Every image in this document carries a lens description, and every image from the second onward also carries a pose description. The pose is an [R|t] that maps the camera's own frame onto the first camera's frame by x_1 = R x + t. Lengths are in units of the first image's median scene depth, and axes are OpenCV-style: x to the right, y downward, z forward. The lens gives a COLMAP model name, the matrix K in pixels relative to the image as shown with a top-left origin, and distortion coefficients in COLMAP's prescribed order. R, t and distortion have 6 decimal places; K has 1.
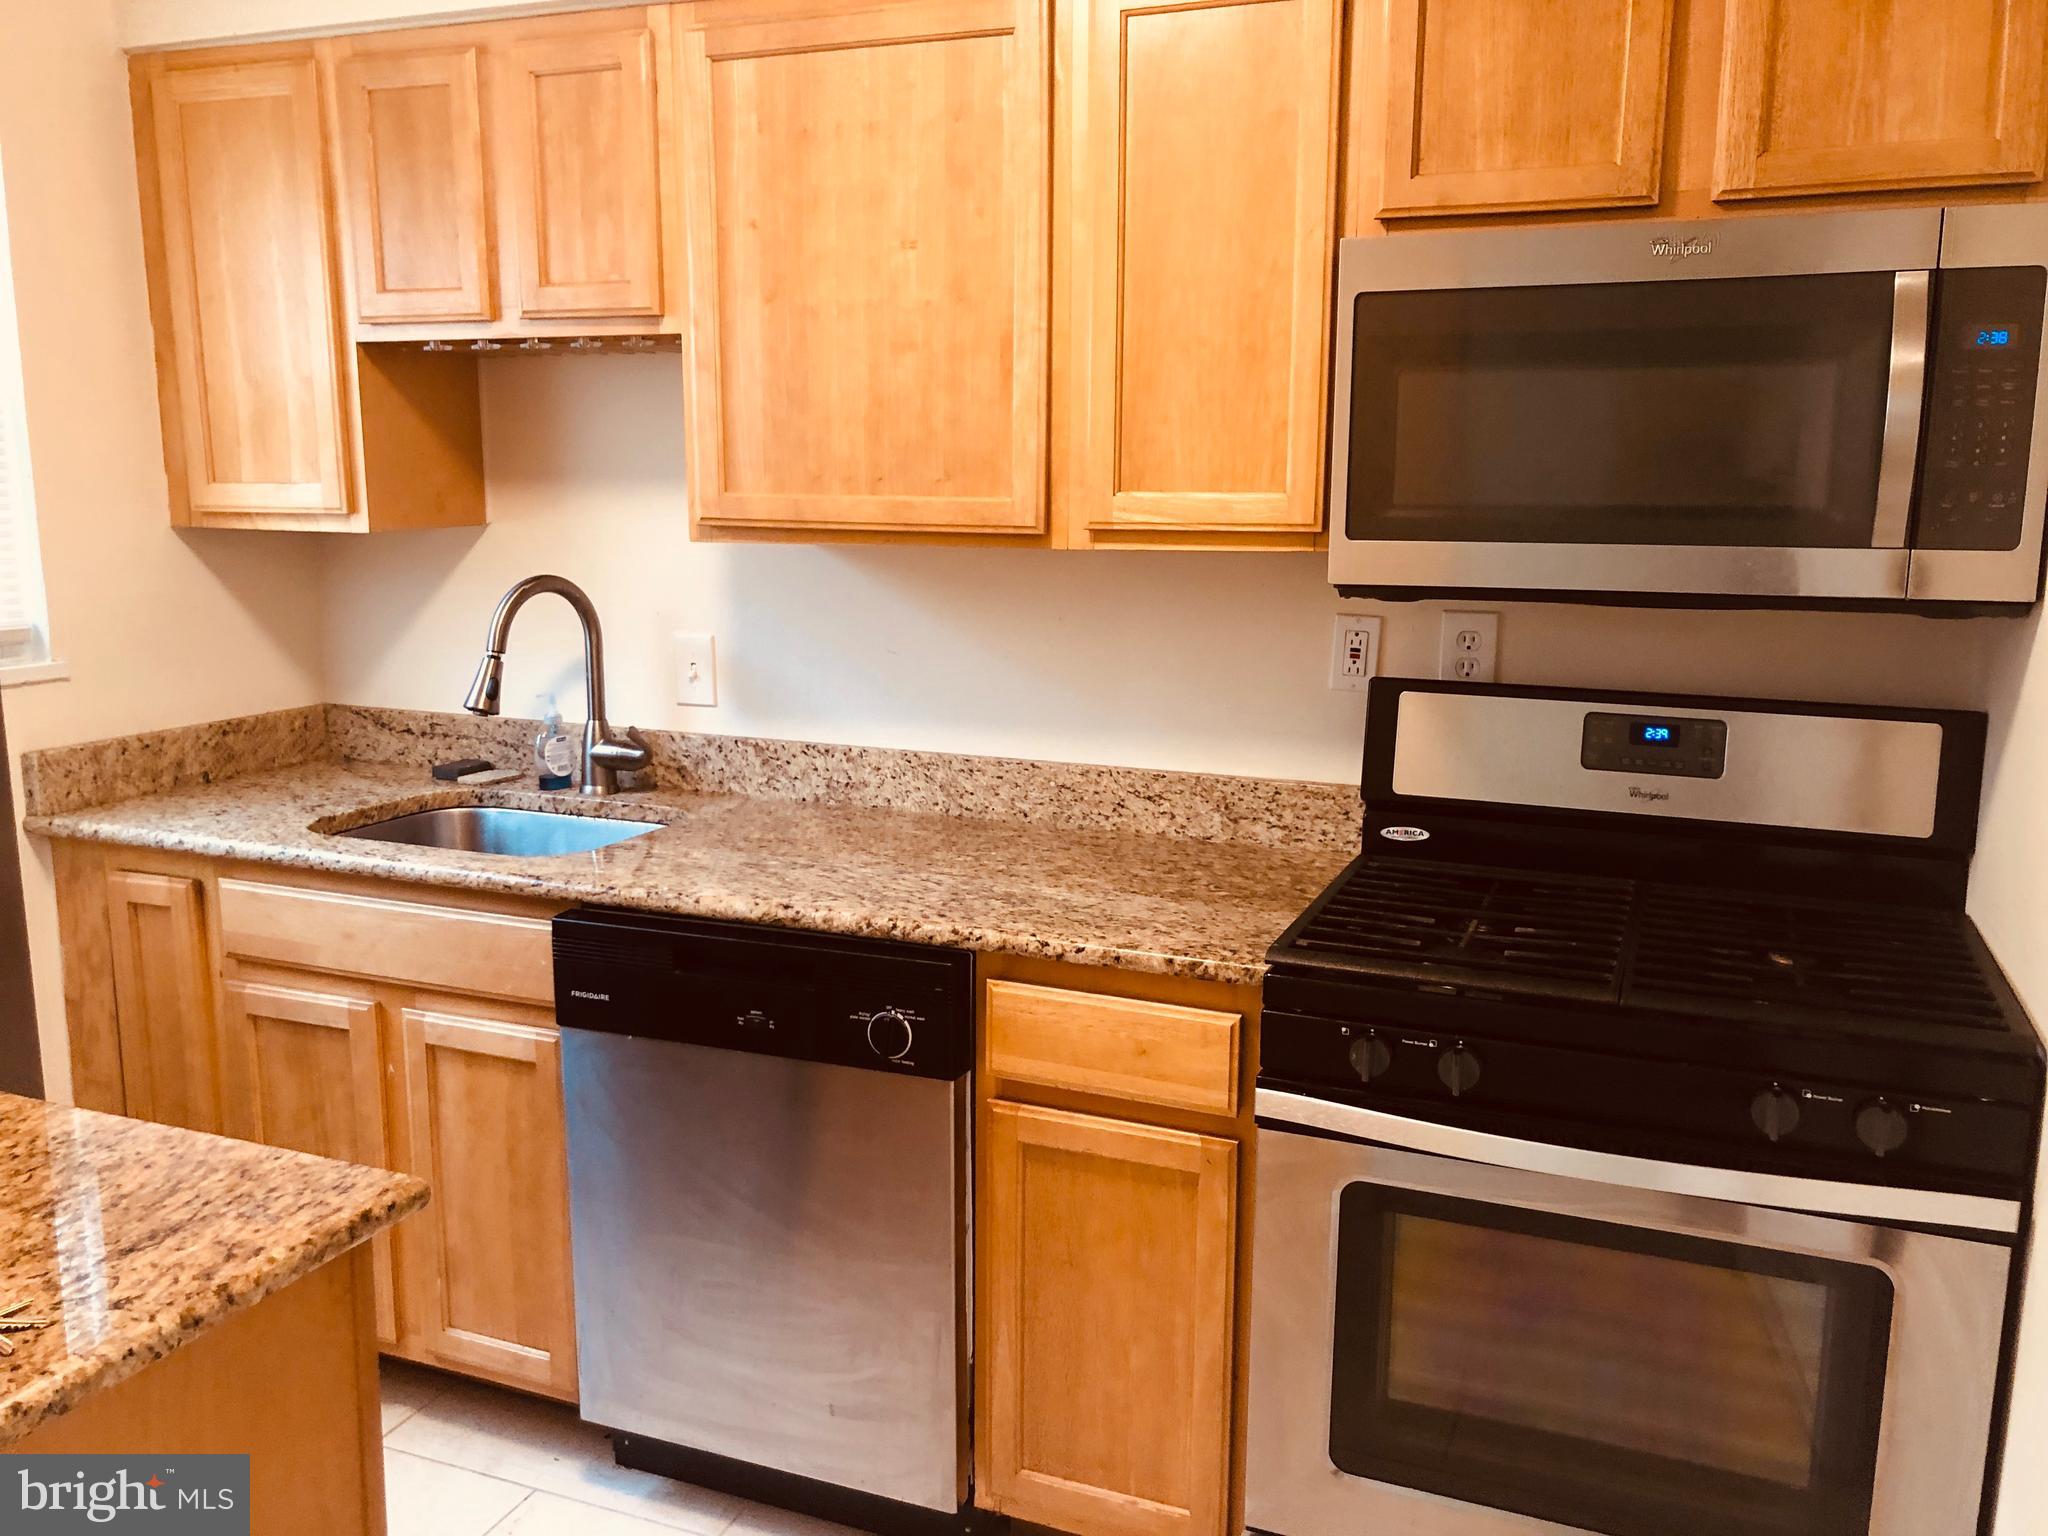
lens RADIAL K [[1667.7, 0, 1024.0], [0, 1667.7, 768.0], [0, 0, 1]] dist [0.000142, 0.008552]
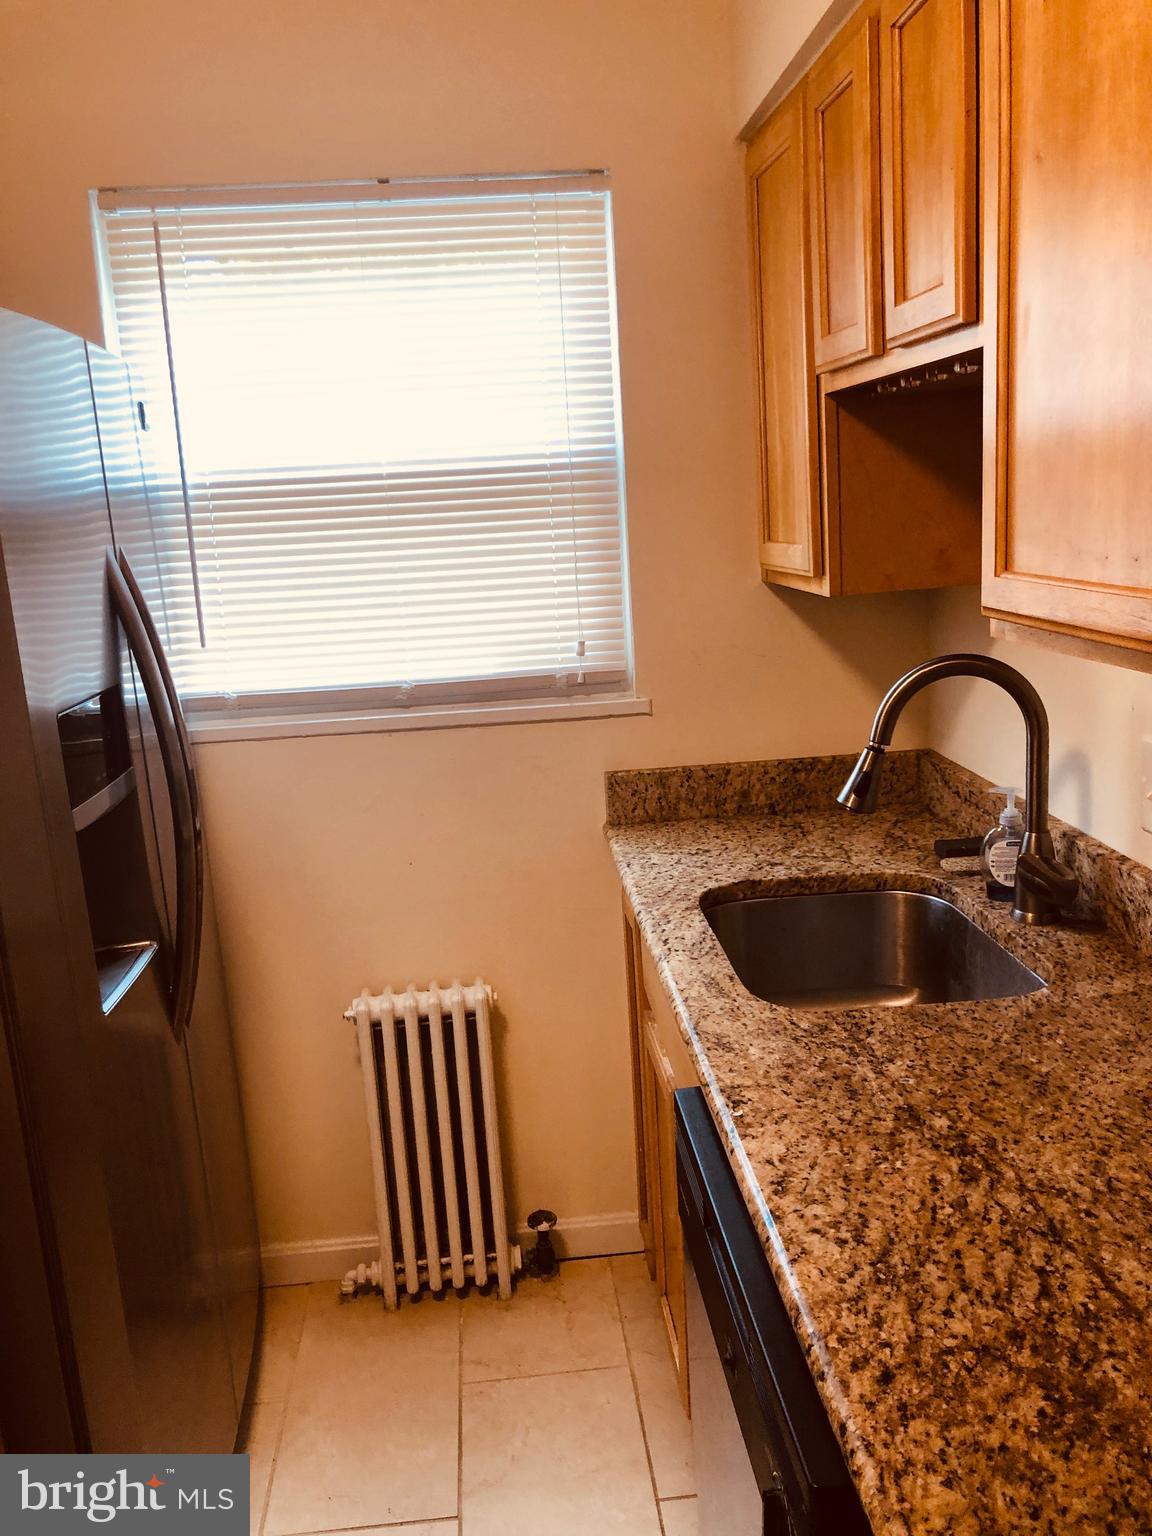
lens RADIAL K [[1250.8, 0, 576.0], [0, 1250.8, 768.0], [0, 0, 1]] dist [0.000142, 0.008552]
pose [[0.442826, 0.159562, -0.882295, 0.185268], [-0.100878, 0.986656, 0.127805, -0.119645], [0.890915, 0.032409, 0.453013, 0.541465]]
